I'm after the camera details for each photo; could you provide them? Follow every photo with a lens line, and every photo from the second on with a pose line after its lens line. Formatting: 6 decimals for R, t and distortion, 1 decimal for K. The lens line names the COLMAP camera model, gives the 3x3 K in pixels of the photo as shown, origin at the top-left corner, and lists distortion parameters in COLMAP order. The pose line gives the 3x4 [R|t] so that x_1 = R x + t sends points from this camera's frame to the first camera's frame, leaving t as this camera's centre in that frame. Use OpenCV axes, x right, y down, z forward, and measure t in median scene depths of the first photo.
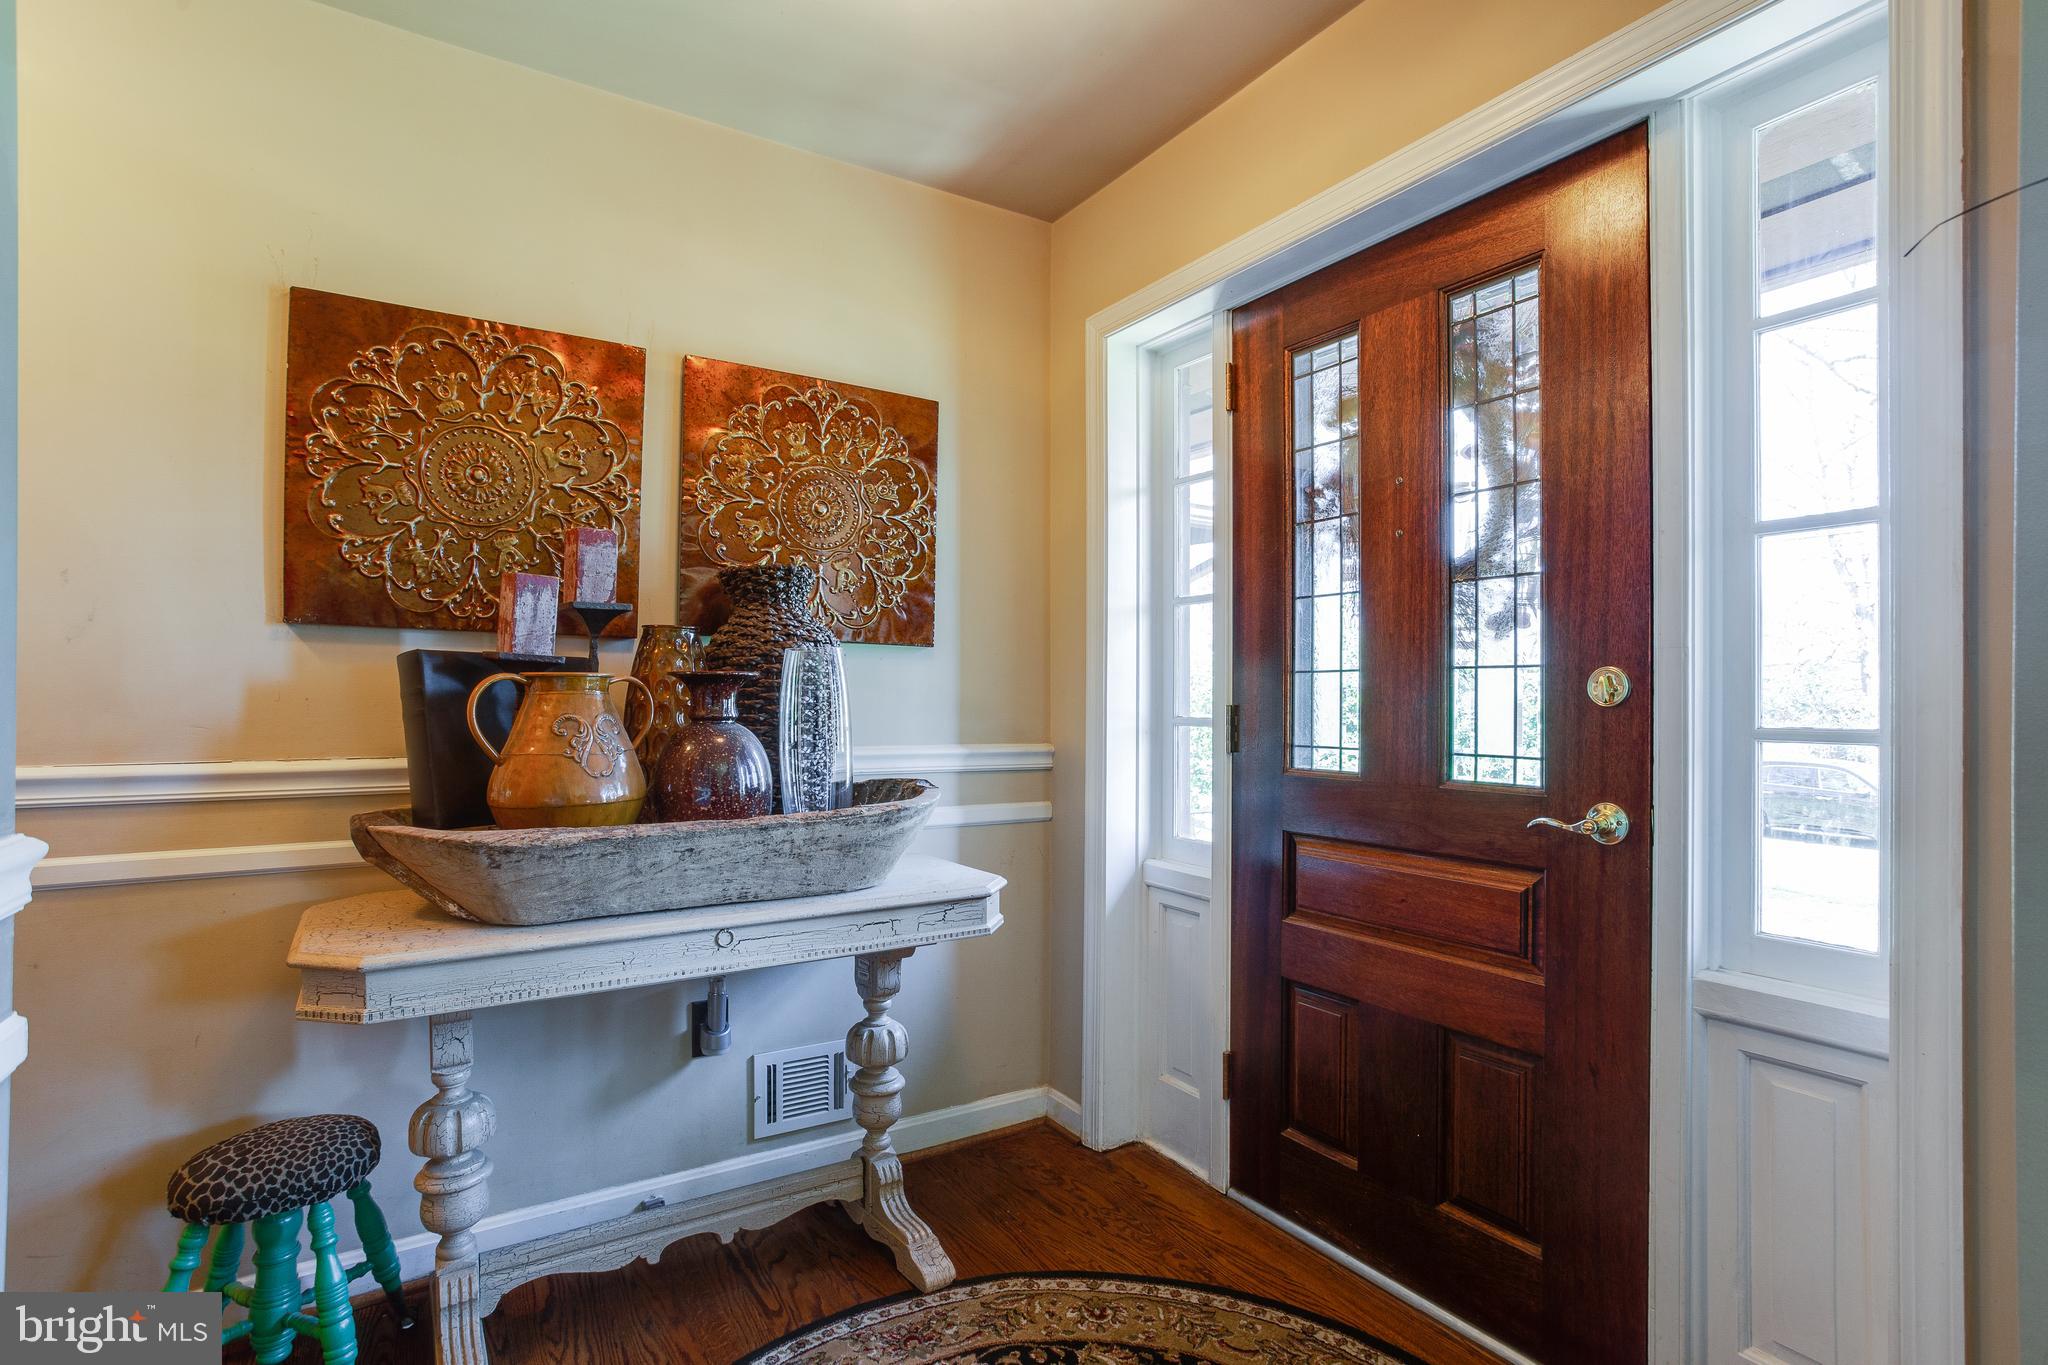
lens RADIAL K [[1042.2, 0, 1013.6], [0, 1042.2, 692.4], [0, 0, 1]] dist [-0.002010, -0.000075]
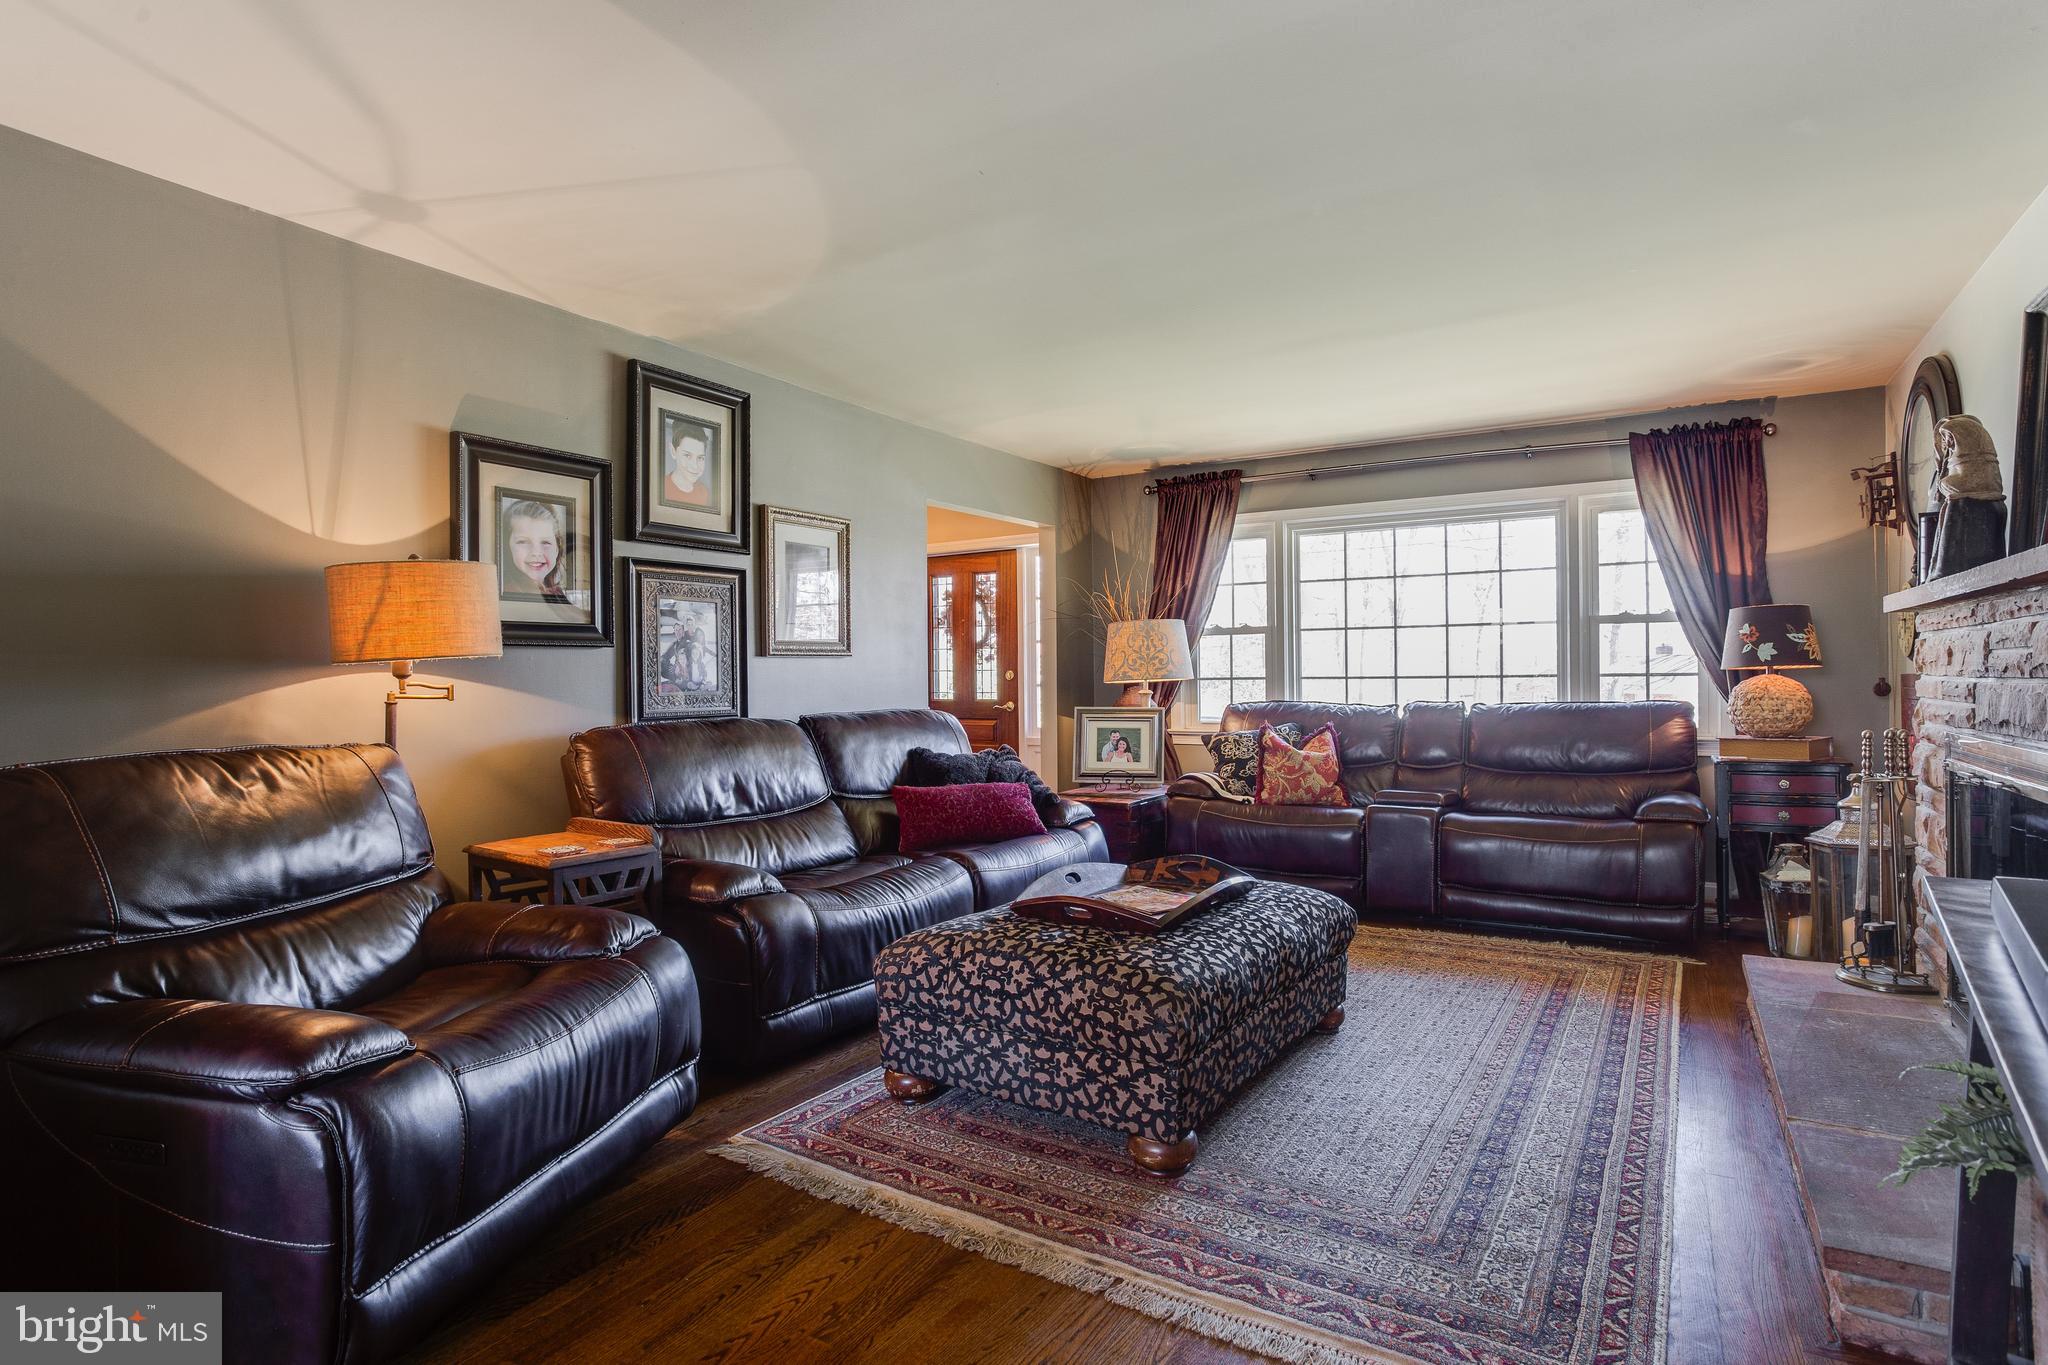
lens RADIAL K [[1067.5, 0, 1021.7], [0, 1067.5, 680.1], [0, 0, 1]] dist [0.000659, 0.000044]
pose [[0.893020, -0.007930, 0.449947, -1.212446], [0.004562, 0.999953, 0.008569, -0.020216], [-0.449994, -0.005600, 0.893014, -2.613271]]
